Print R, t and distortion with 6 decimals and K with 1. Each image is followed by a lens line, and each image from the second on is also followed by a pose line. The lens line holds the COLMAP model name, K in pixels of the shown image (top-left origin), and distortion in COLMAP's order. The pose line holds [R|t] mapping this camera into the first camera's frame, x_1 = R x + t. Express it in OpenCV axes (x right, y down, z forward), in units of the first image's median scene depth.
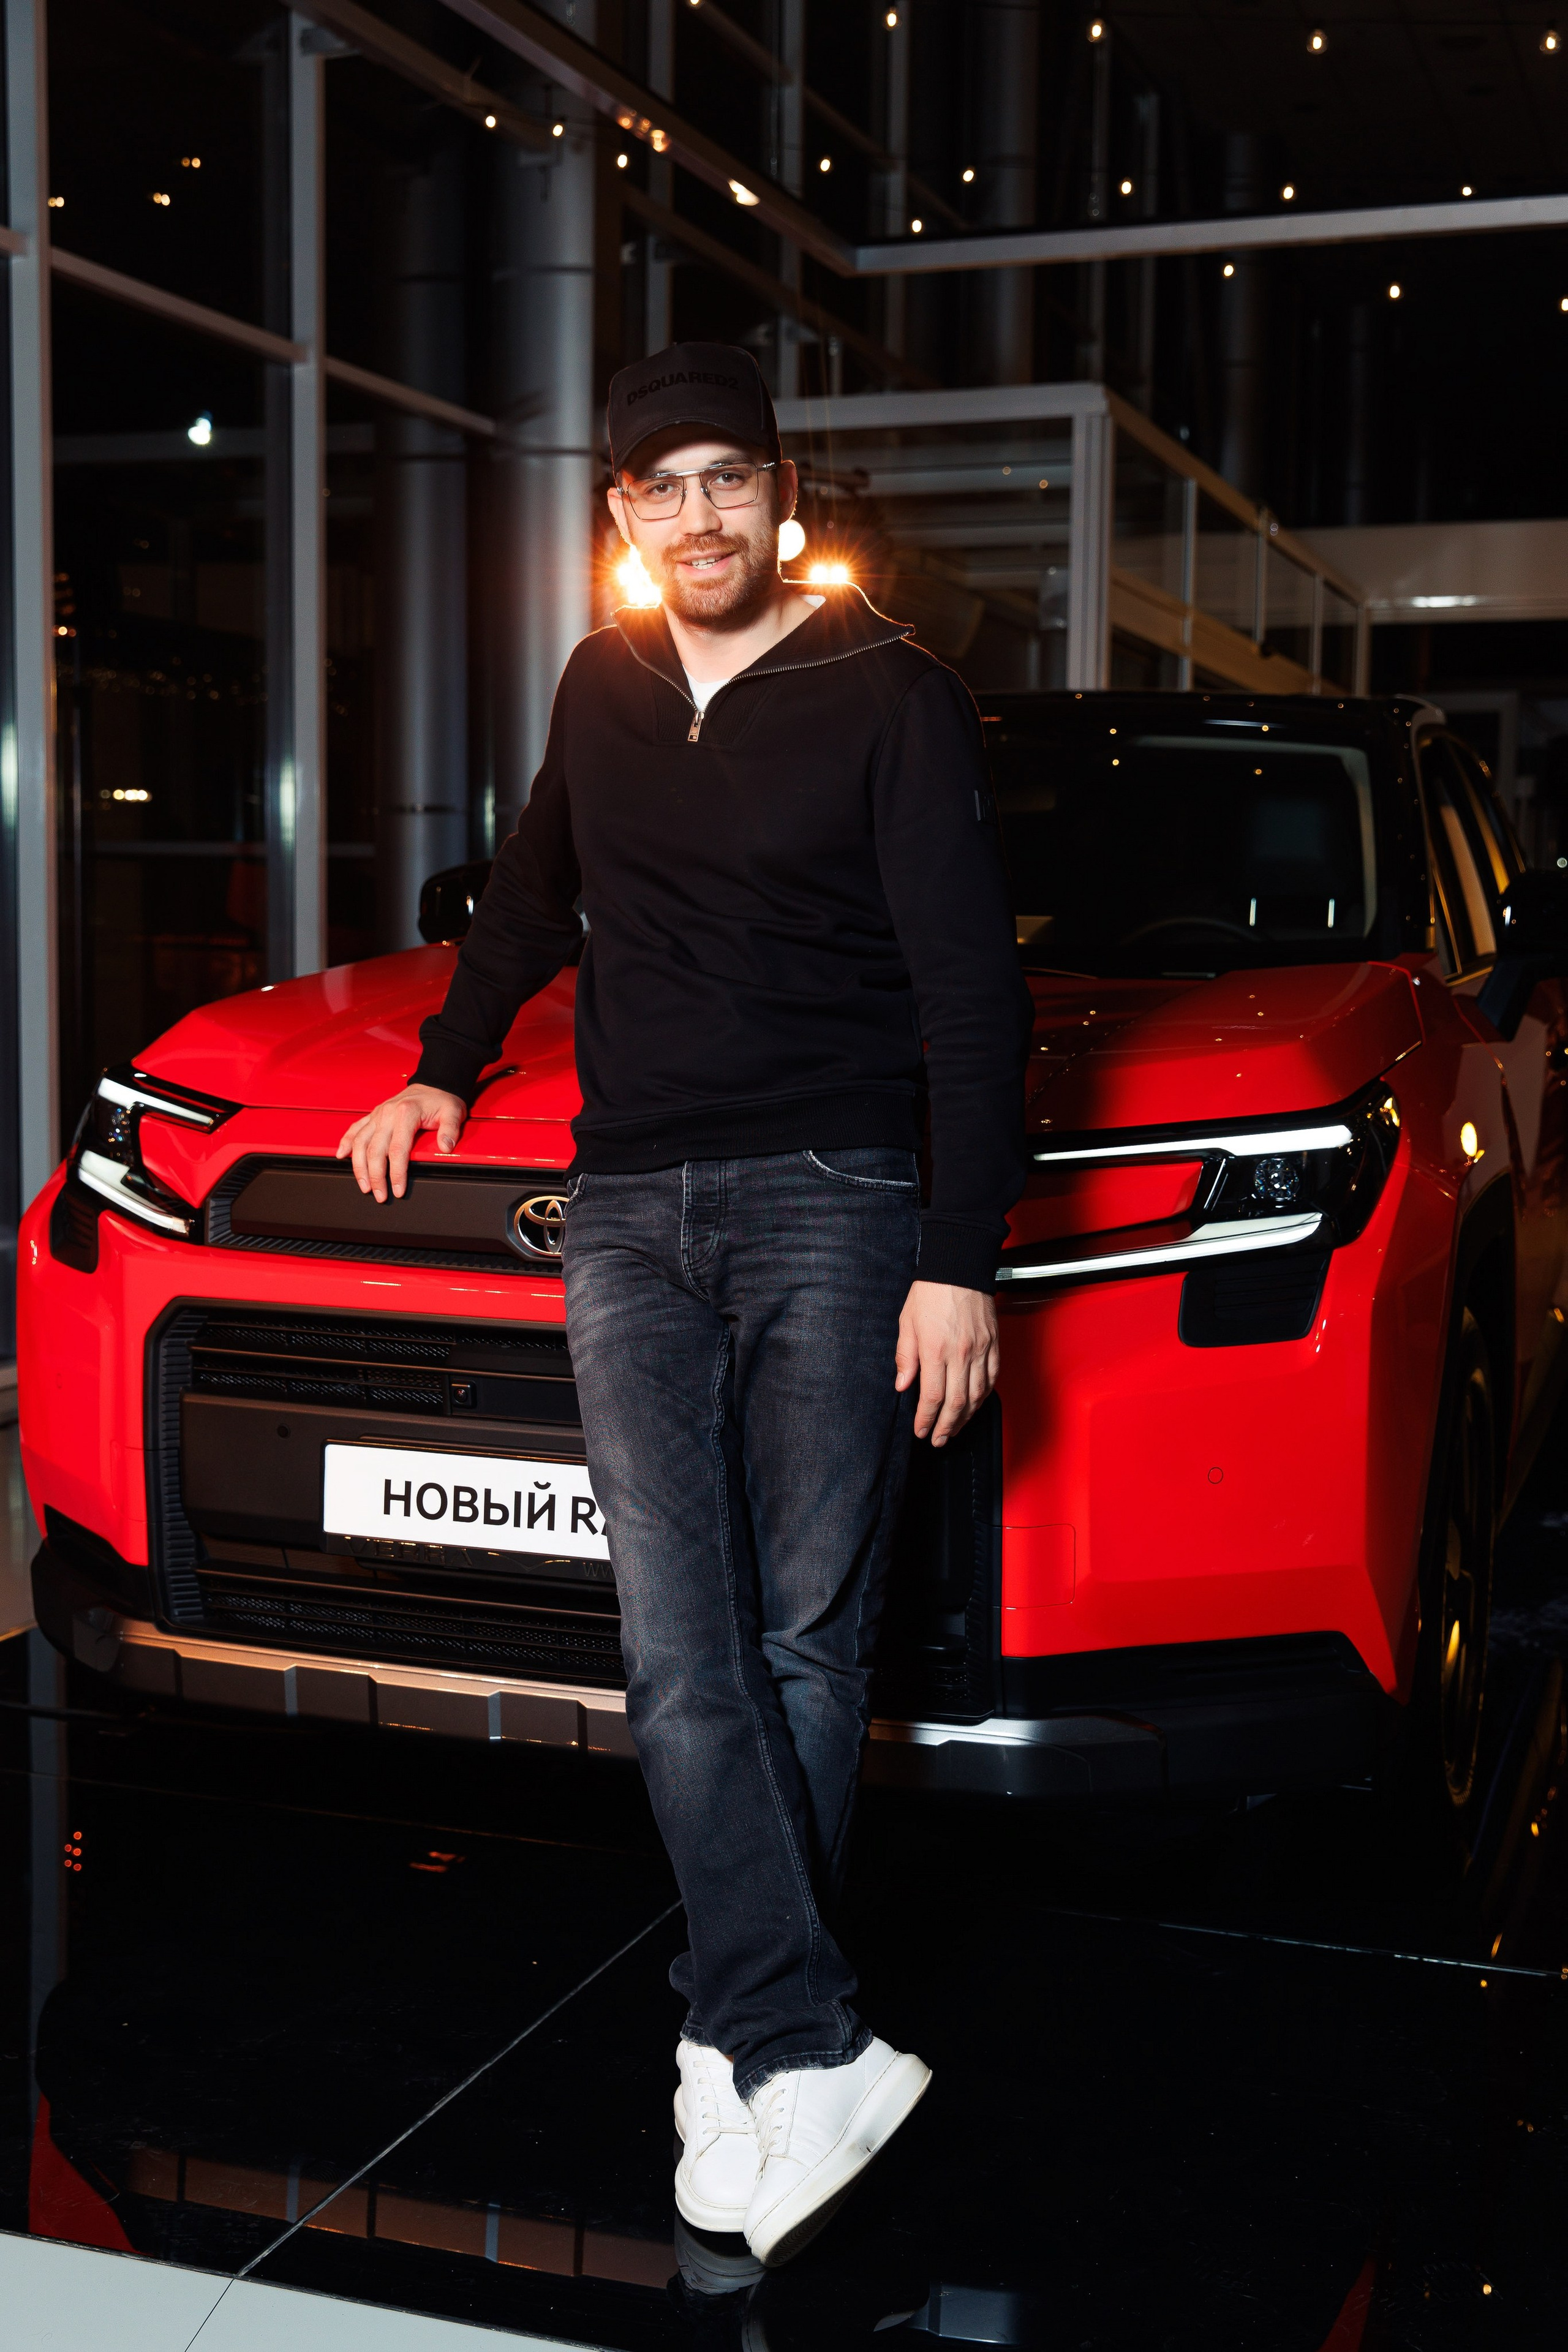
lens RADIAL K [[2808.2, 0, 787.1], [0, 2808.2, 1243.0], [0, 0, 1]] dist [-0.000164, -0.000808]
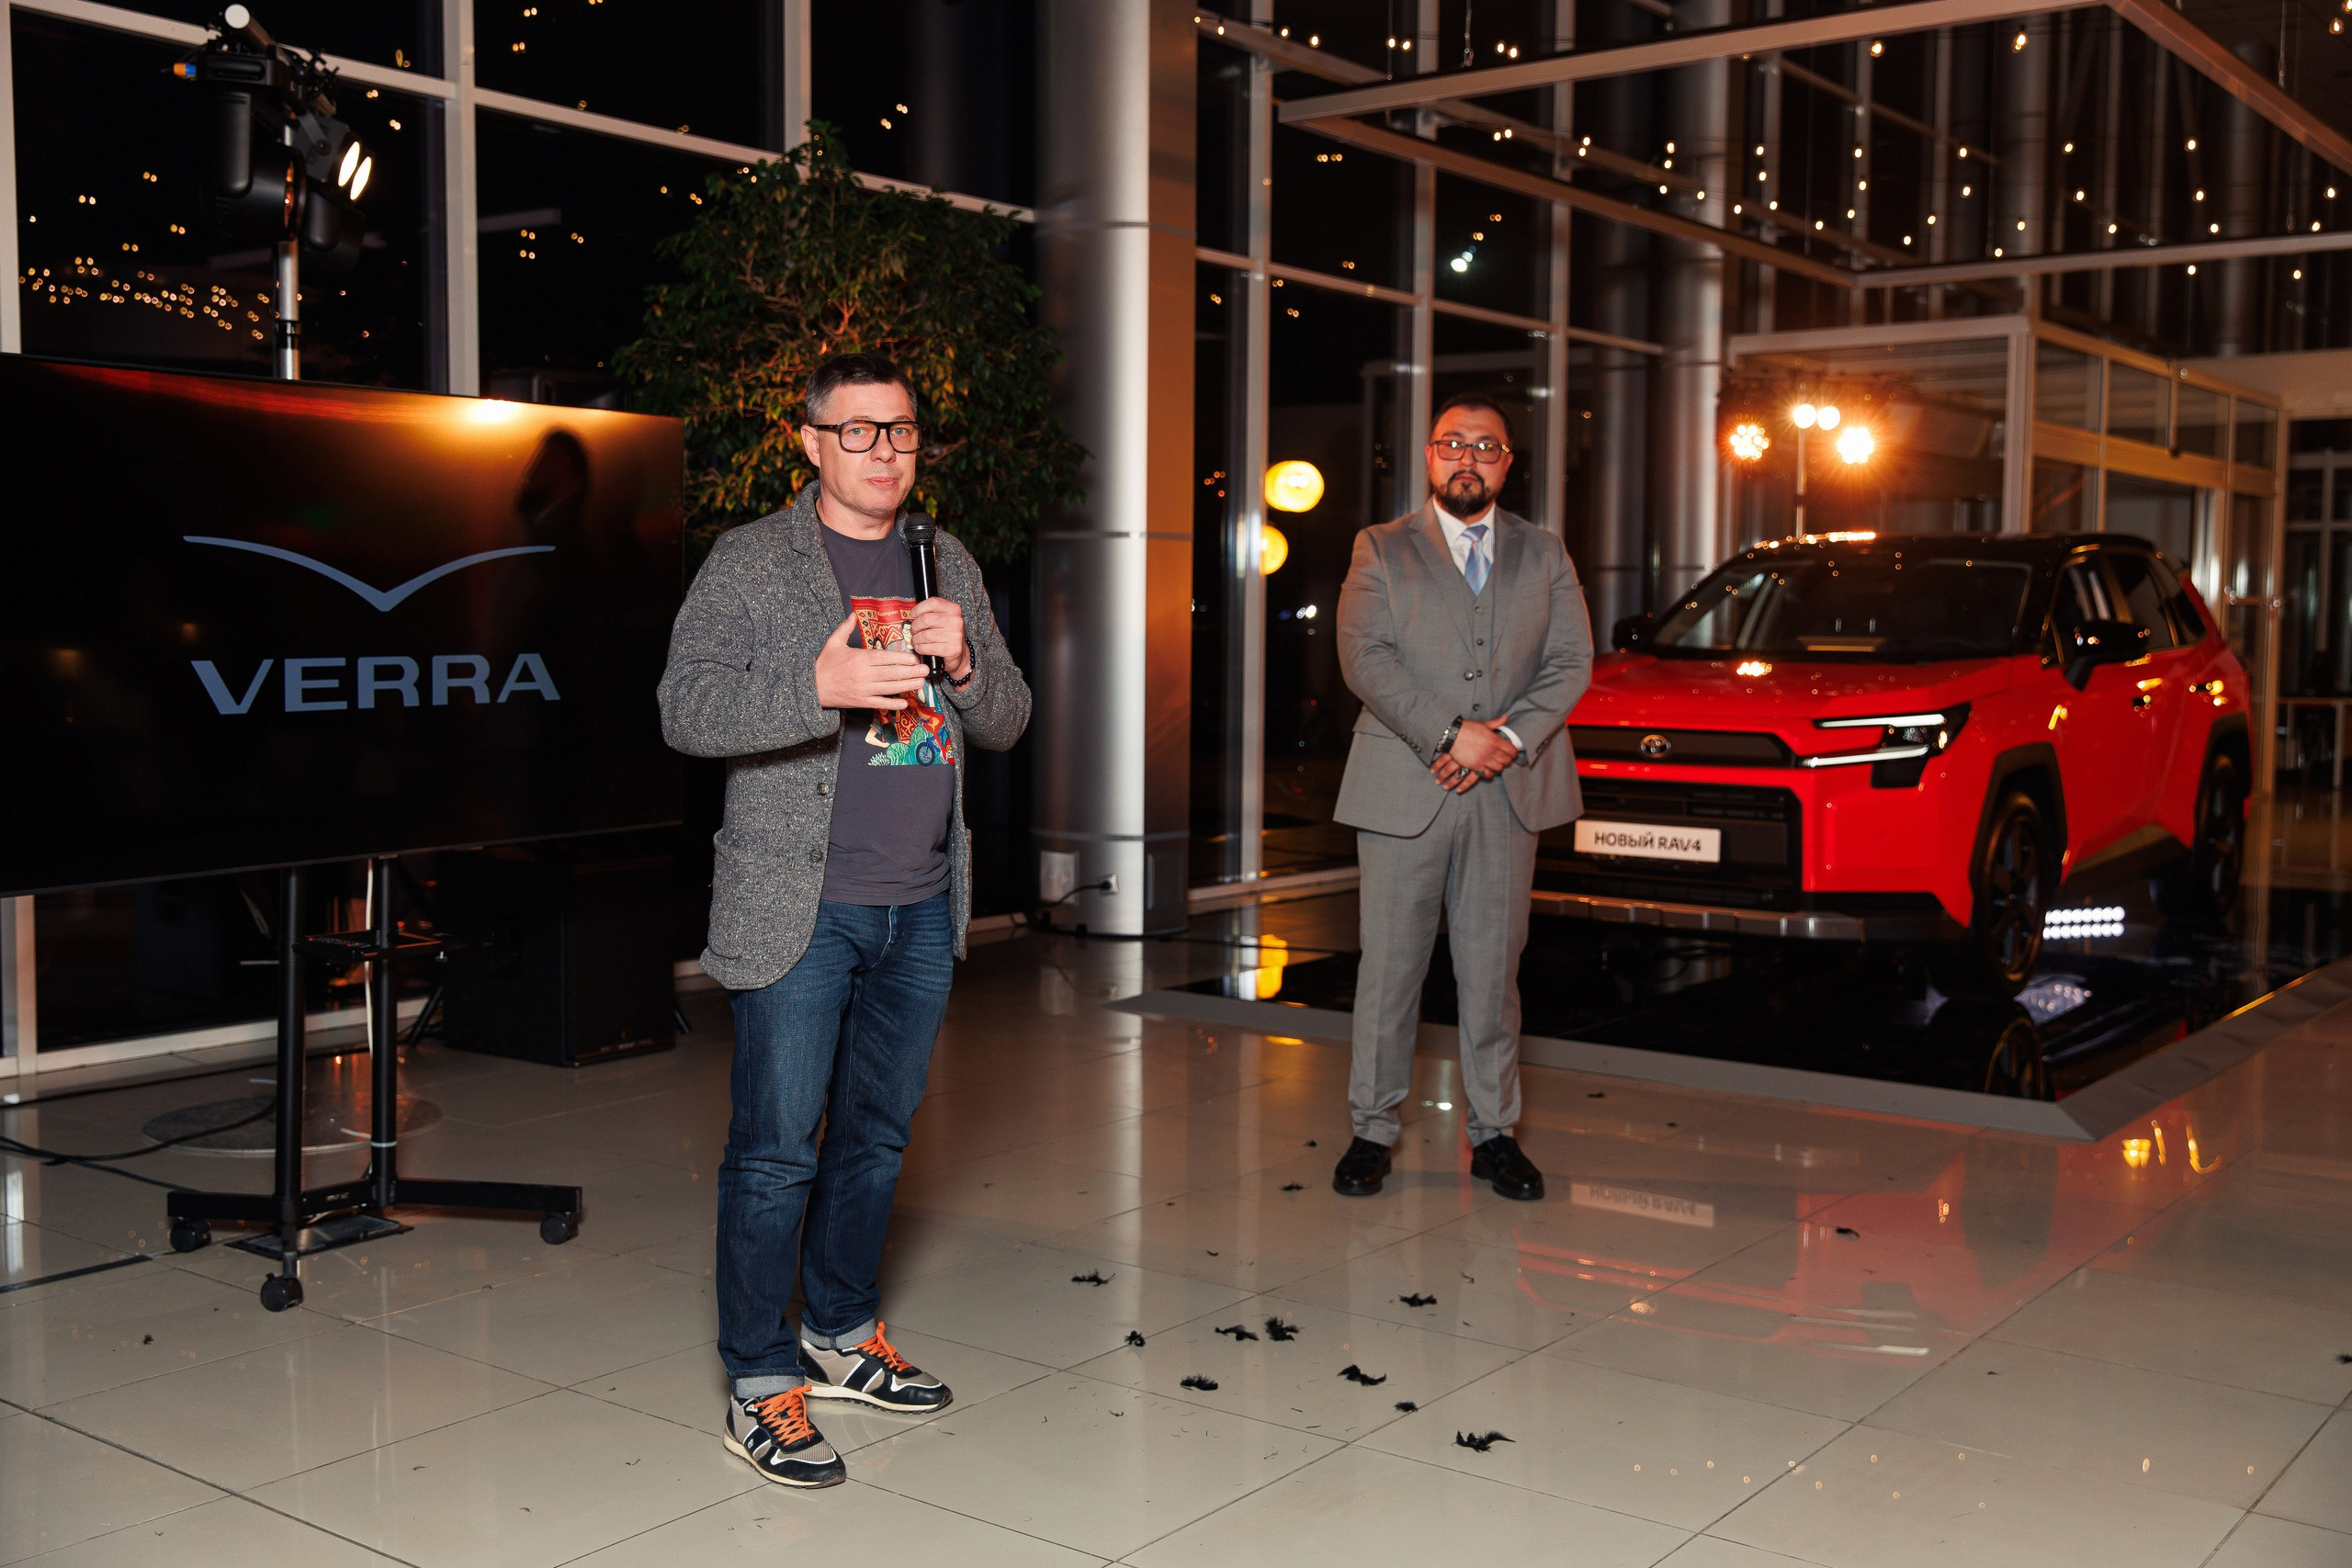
lens RADIAL K [[2329.2, 0, 1176.6], [0, 2329.2, 789.1], [0, 0, 1]] dist [0.004575, 0.000606]
pose [[0.950887, 0.016392, -0.309104, 0.195660], [-0.029320, 0.998877, -0.037225, 0.142705], [0.308147, 0.044459, 0.950299, -1.481639]]
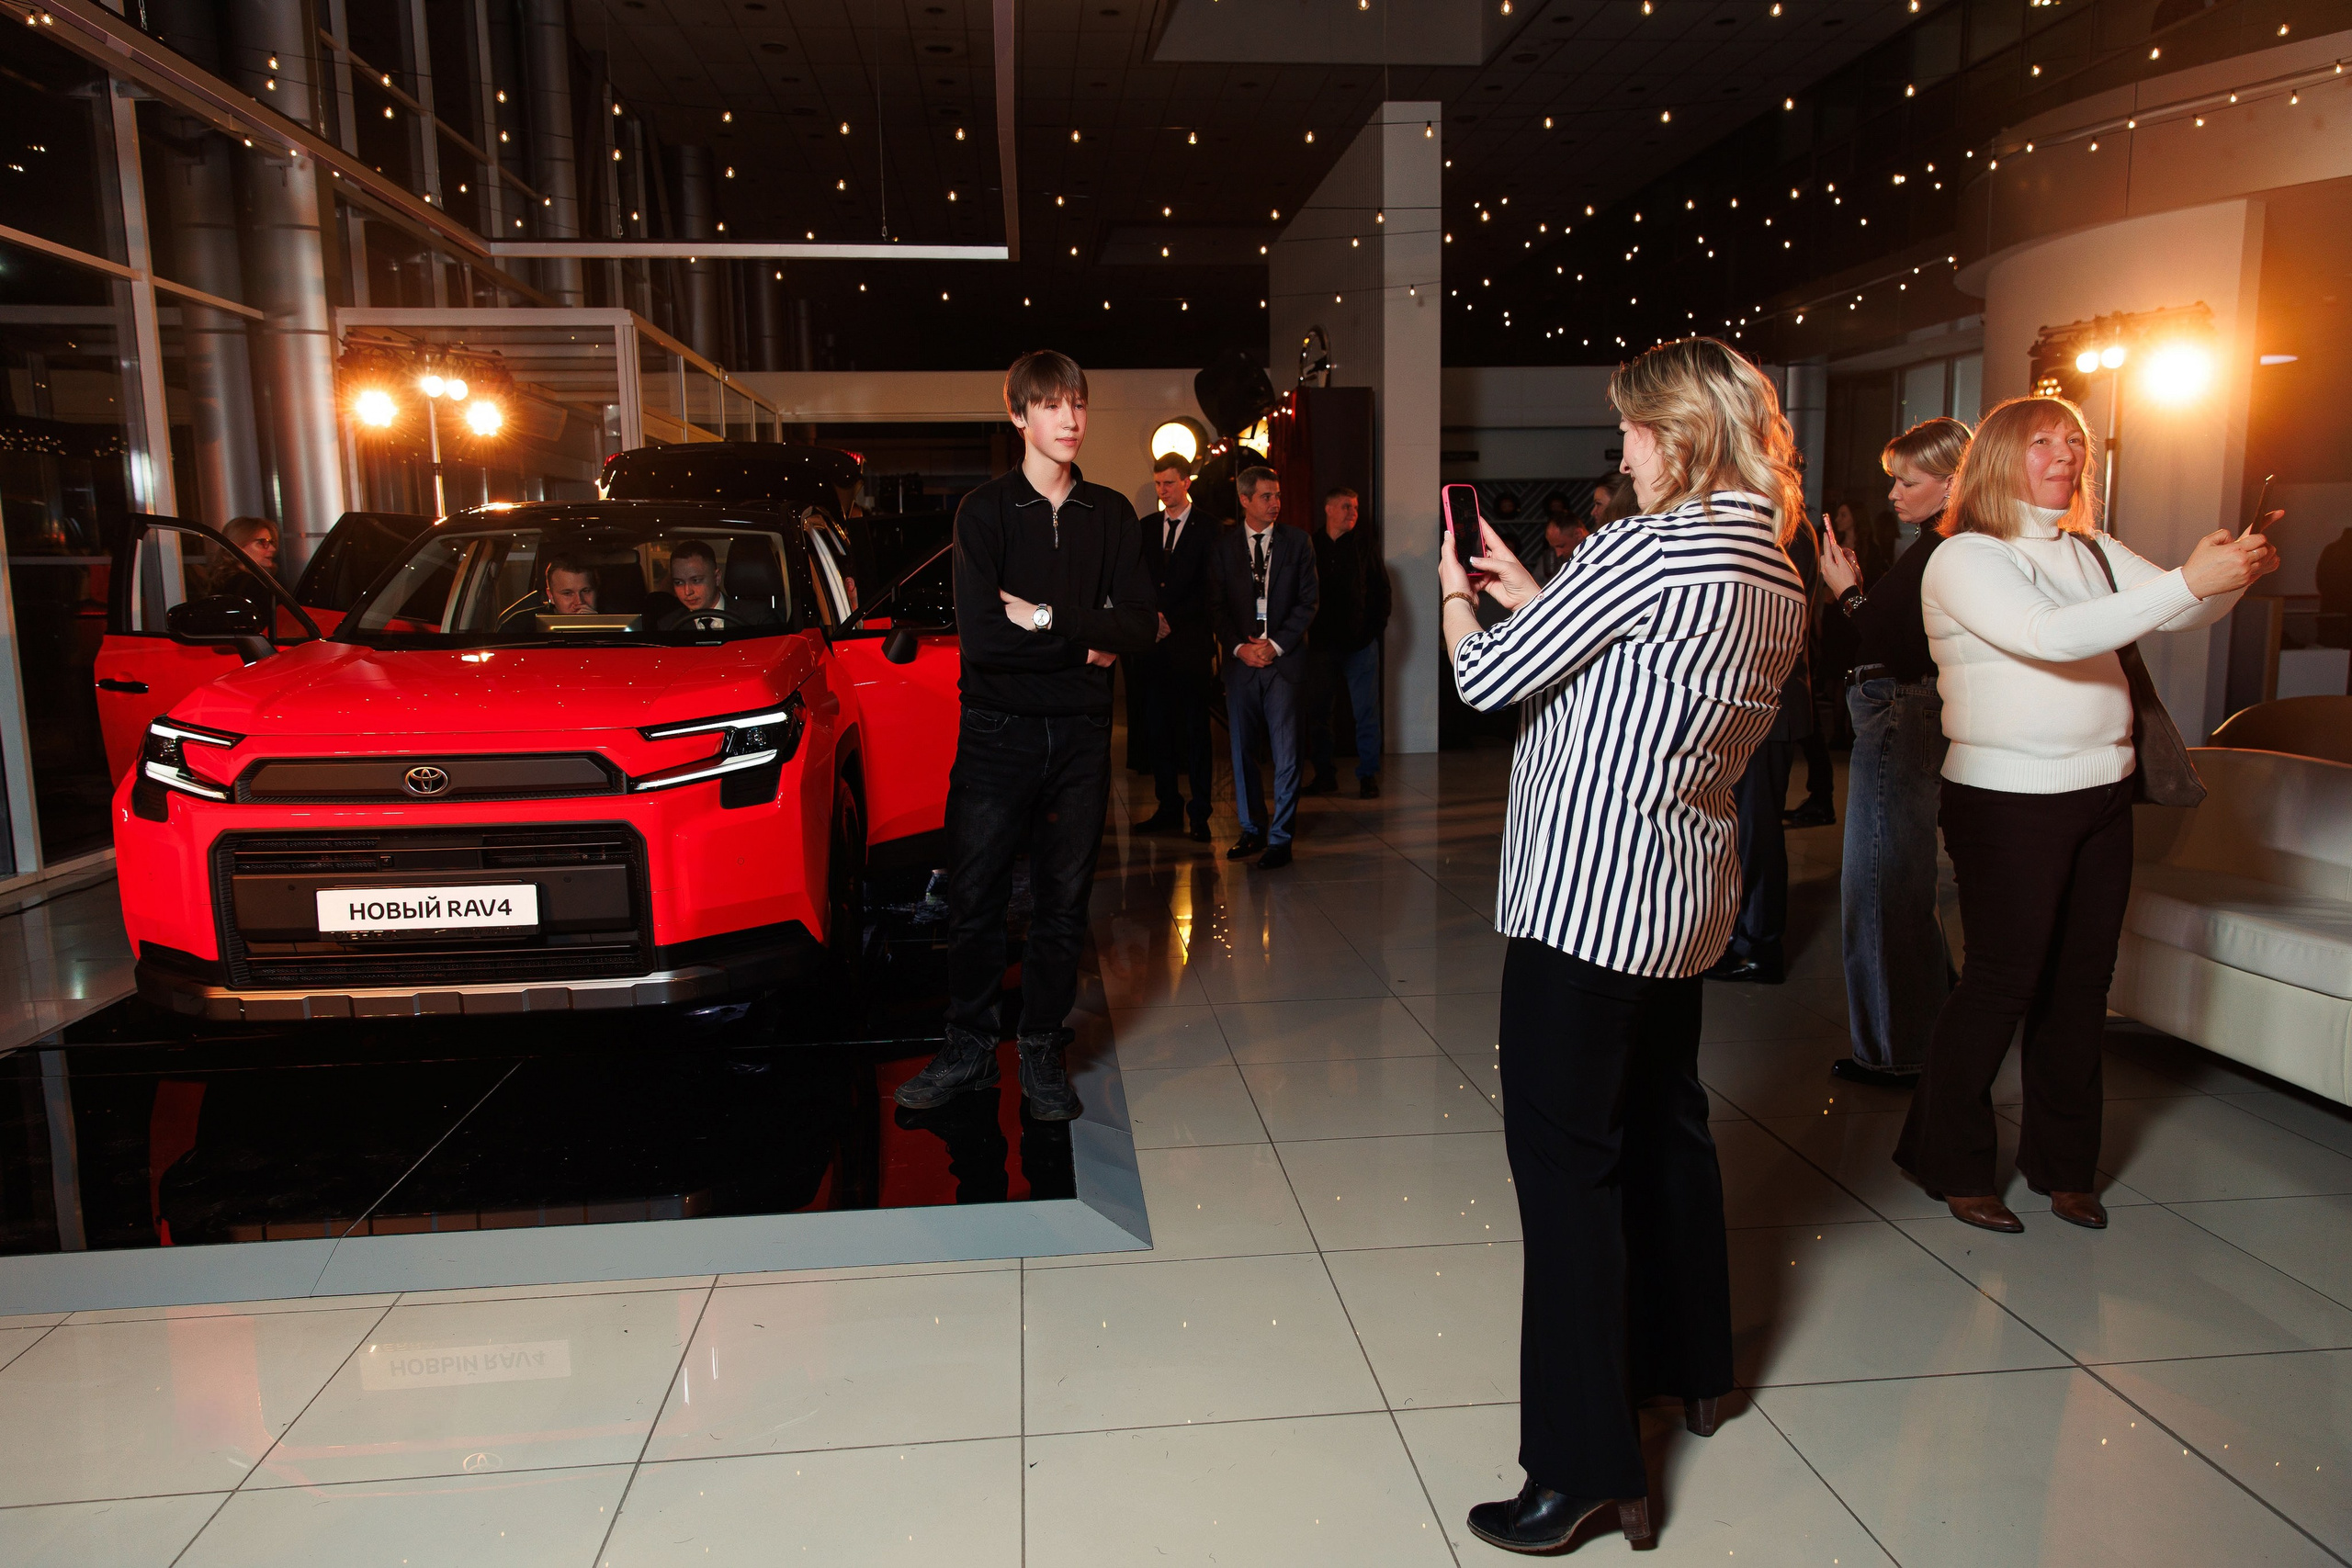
lens RADIAL K [[1532.5, 0, 1169.3], [0, 1532.5, 782.7], [0, 0, 1]] dist [0.005641, 0.000661]
pose [[0.905080, -0.084730, 0.416715, -0.056360], [0.071842, 0.996329, 0.046546, -0.018890], [-0.419130, -0.012191, 0.907844, -0.341642]]
